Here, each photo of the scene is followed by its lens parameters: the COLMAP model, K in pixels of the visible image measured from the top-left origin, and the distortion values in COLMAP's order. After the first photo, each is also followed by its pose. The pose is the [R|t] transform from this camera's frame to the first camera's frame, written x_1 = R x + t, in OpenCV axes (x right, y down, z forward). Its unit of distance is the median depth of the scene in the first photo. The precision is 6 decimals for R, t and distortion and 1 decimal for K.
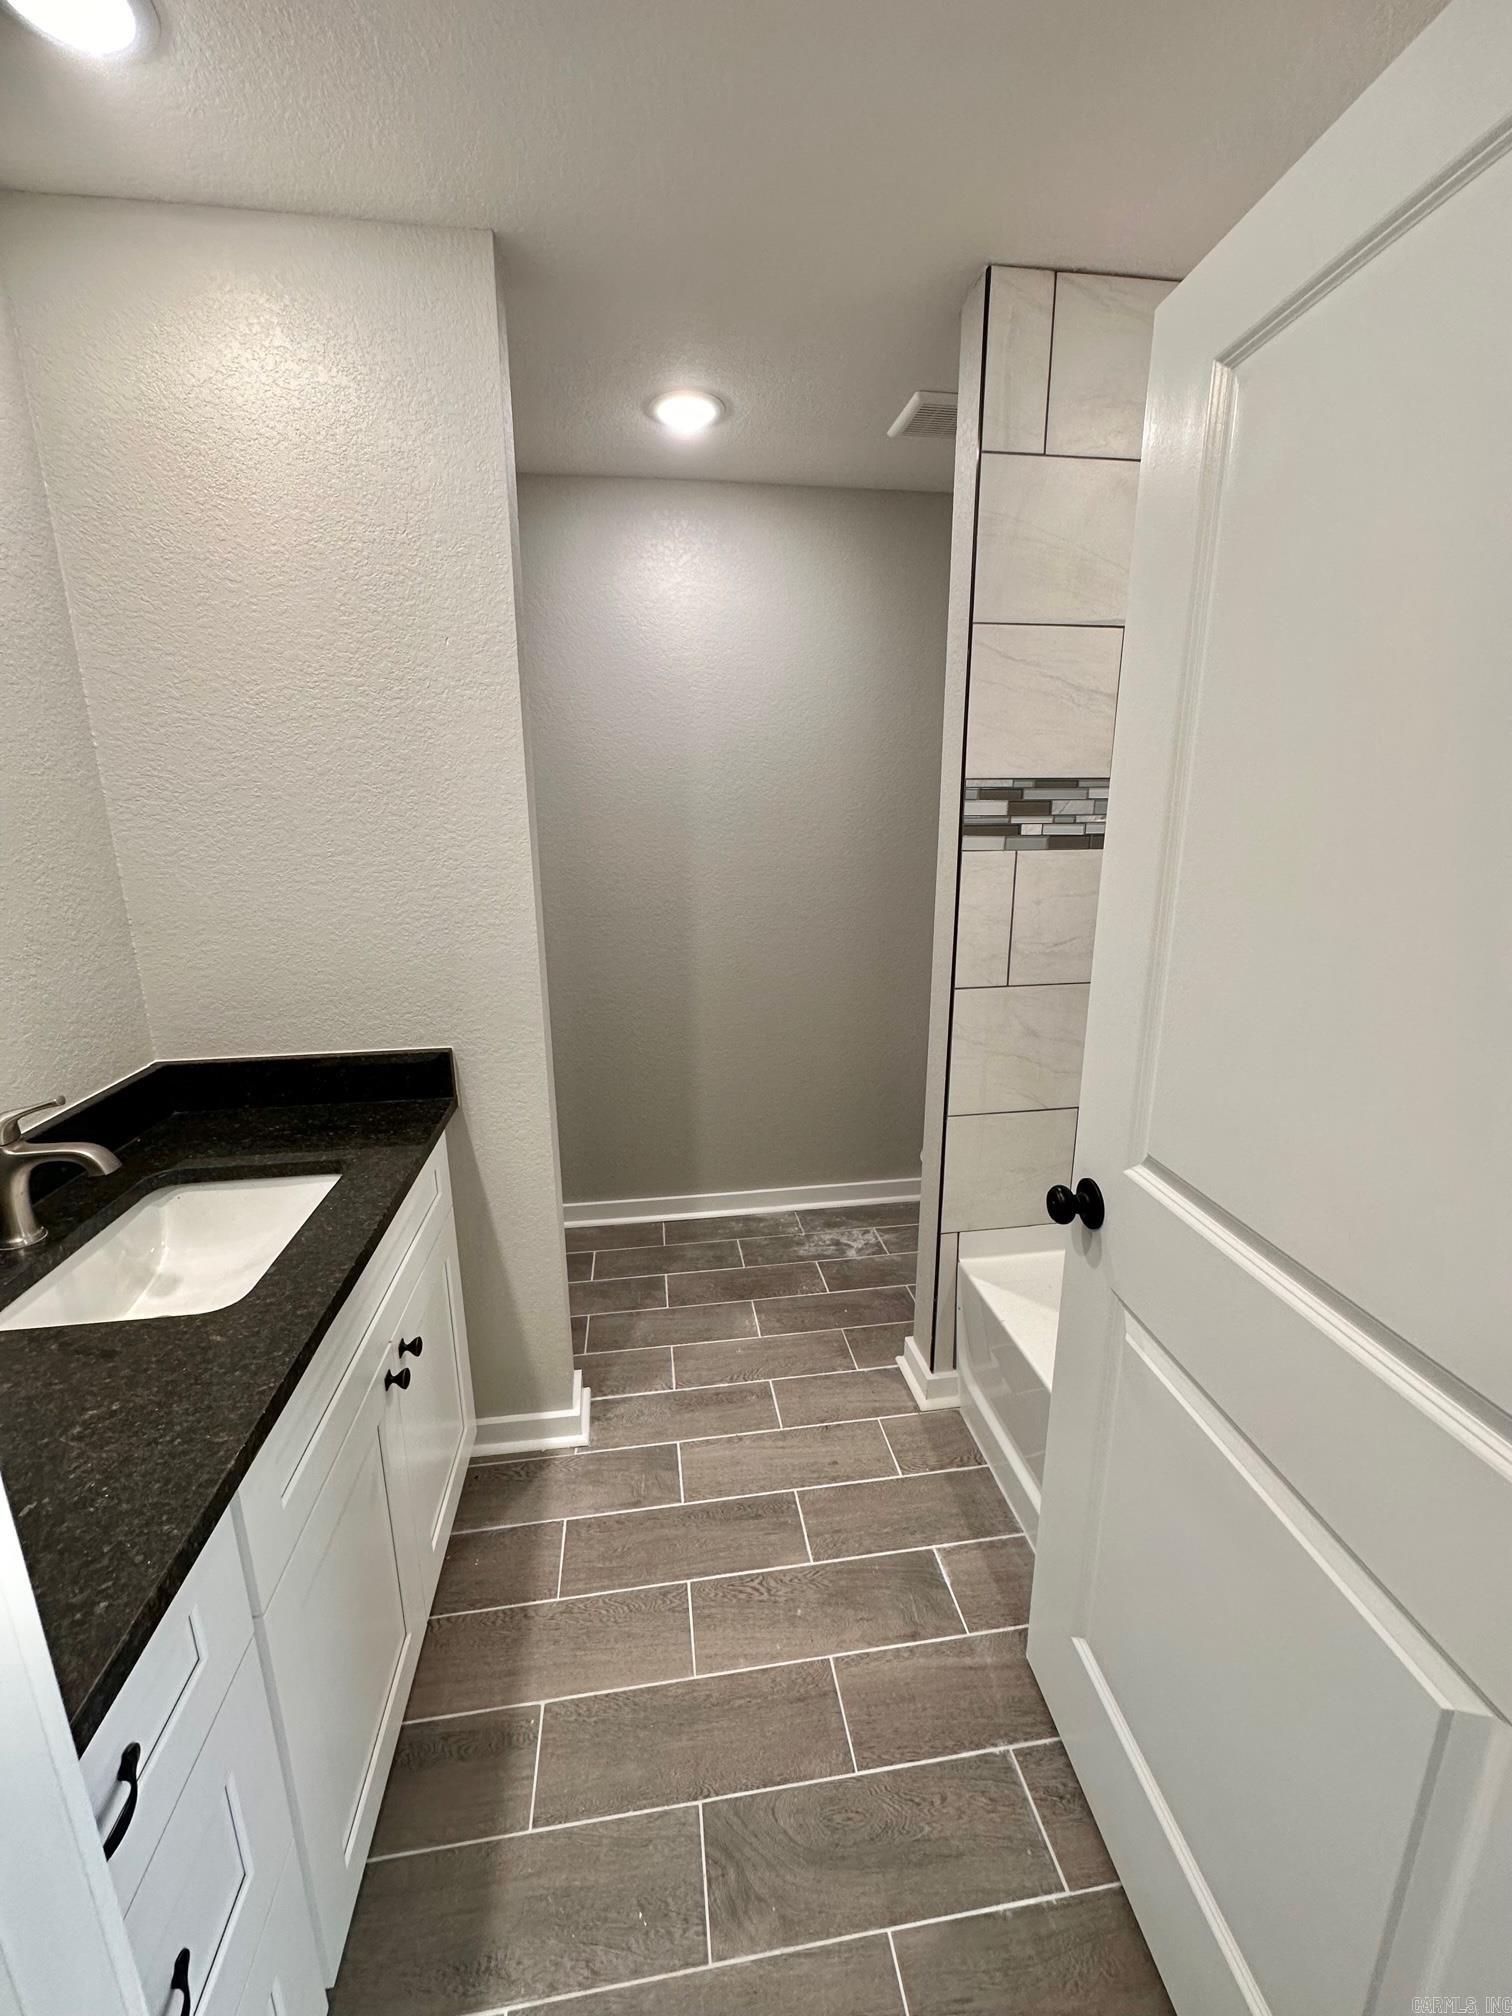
lens RADIAL K [[802.3, 0, 760.4], [0, 802.3, 997.2], [0, 0, 1]] dist [0.000145, 0.000405]
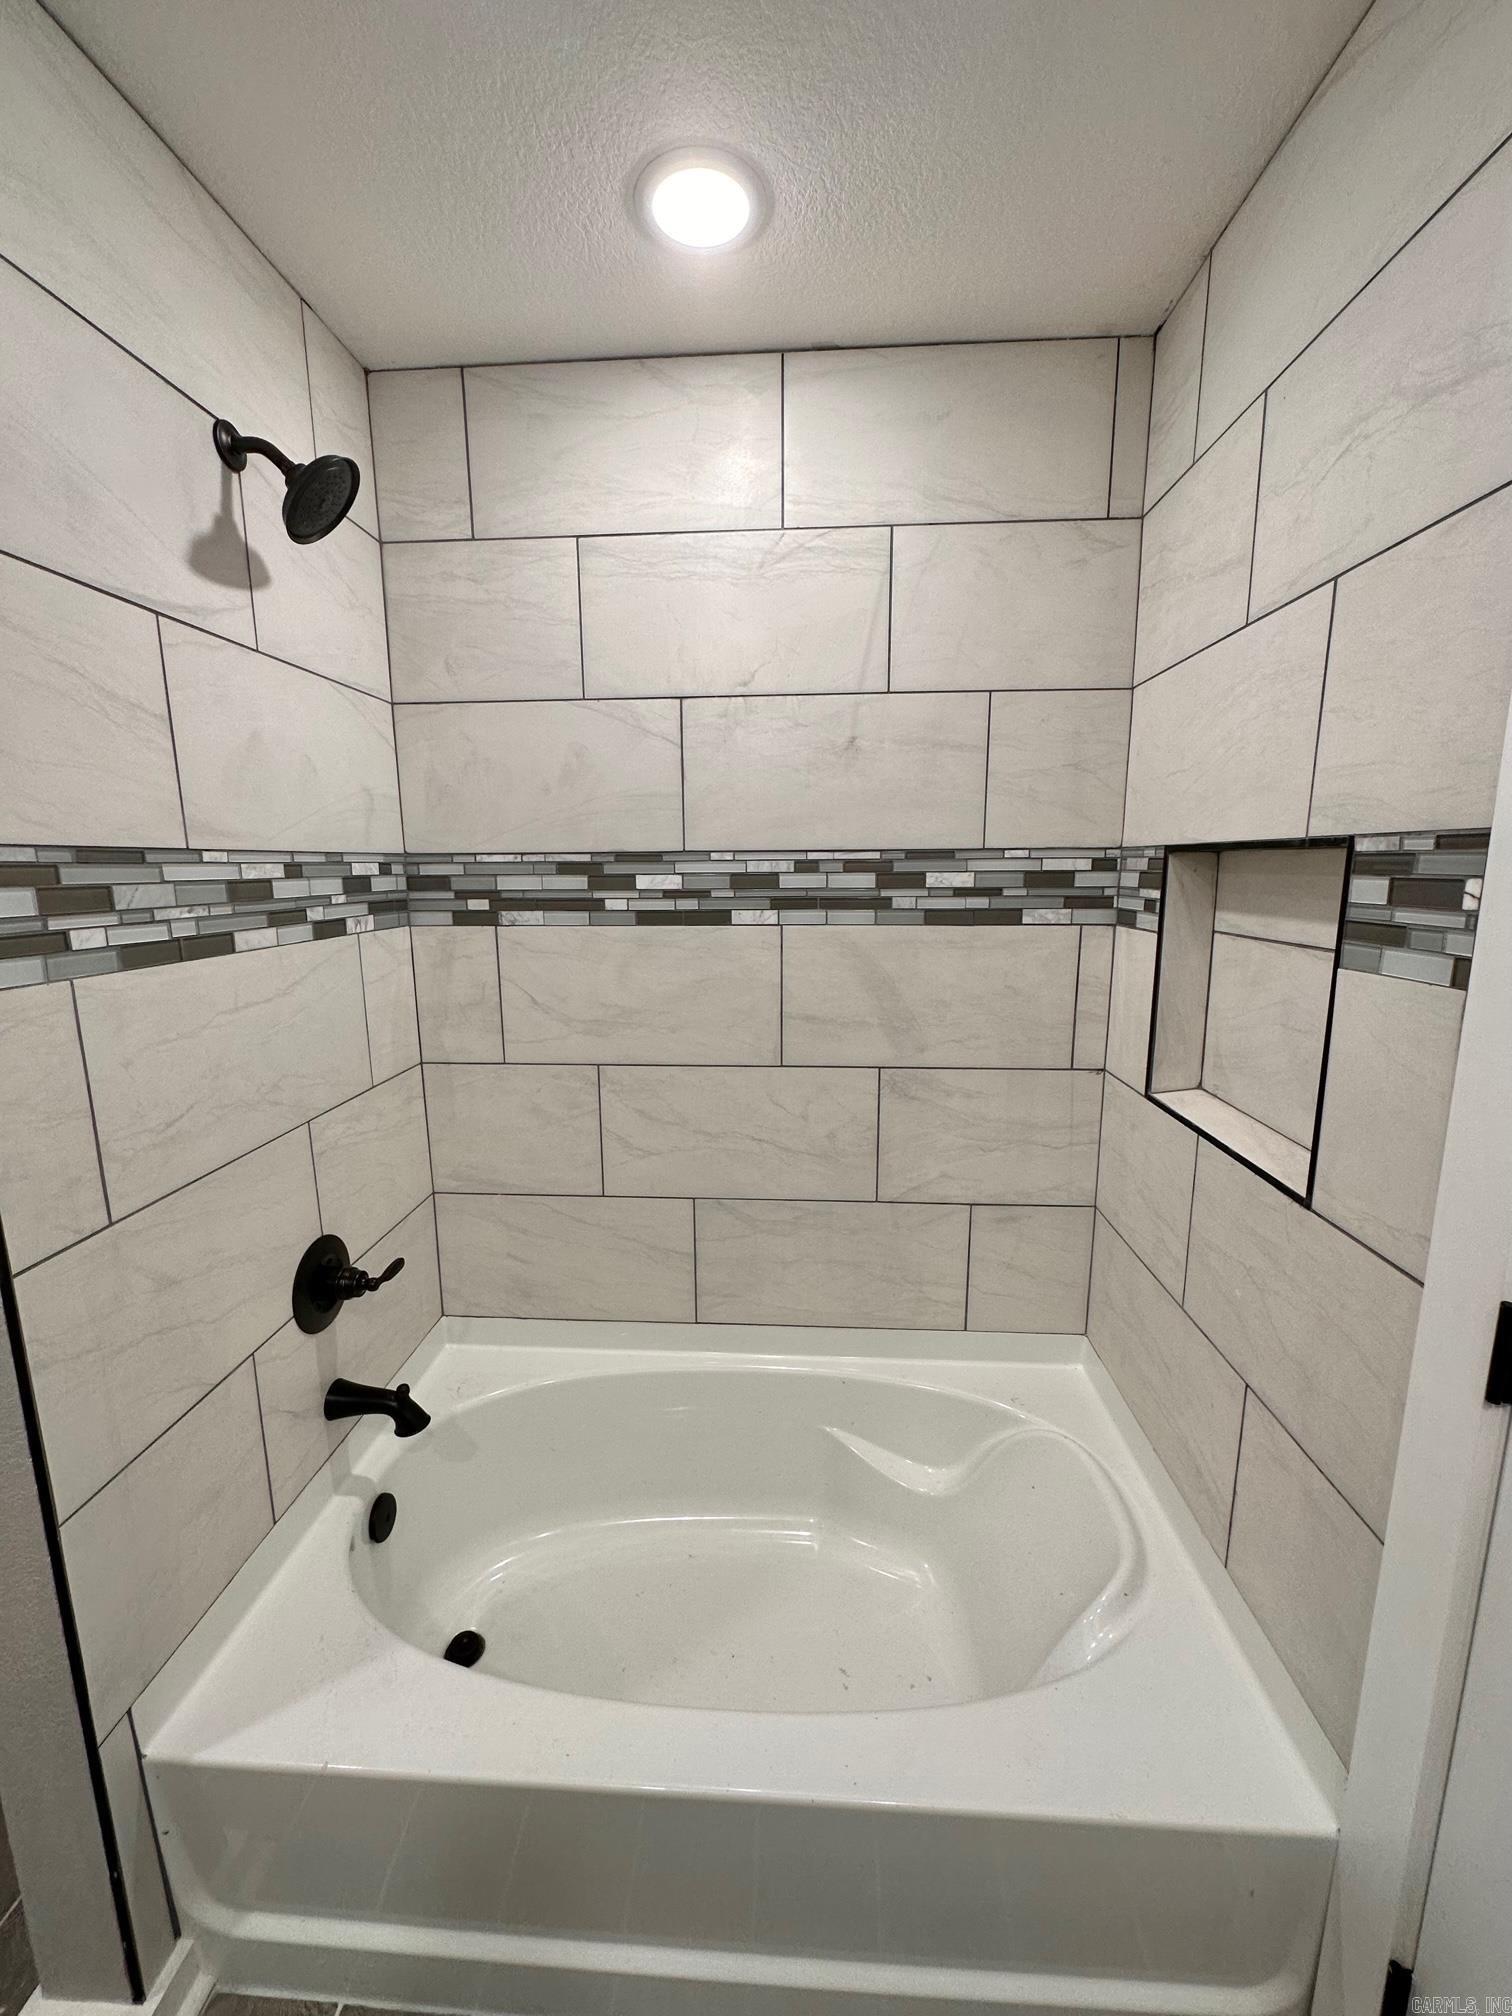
lens RADIAL K [[802.3, 0, 756.1], [0, 802.3, 1010.8], [0, 0, 1]] dist [0.000145, 0.000405]
pose [[0.200341, -0.172130, 0.964487, -0.105430], [0.244913, 0.961989, 0.120811, -0.116710], [-0.948620, 0.212012, 0.234883, 0.451820]]
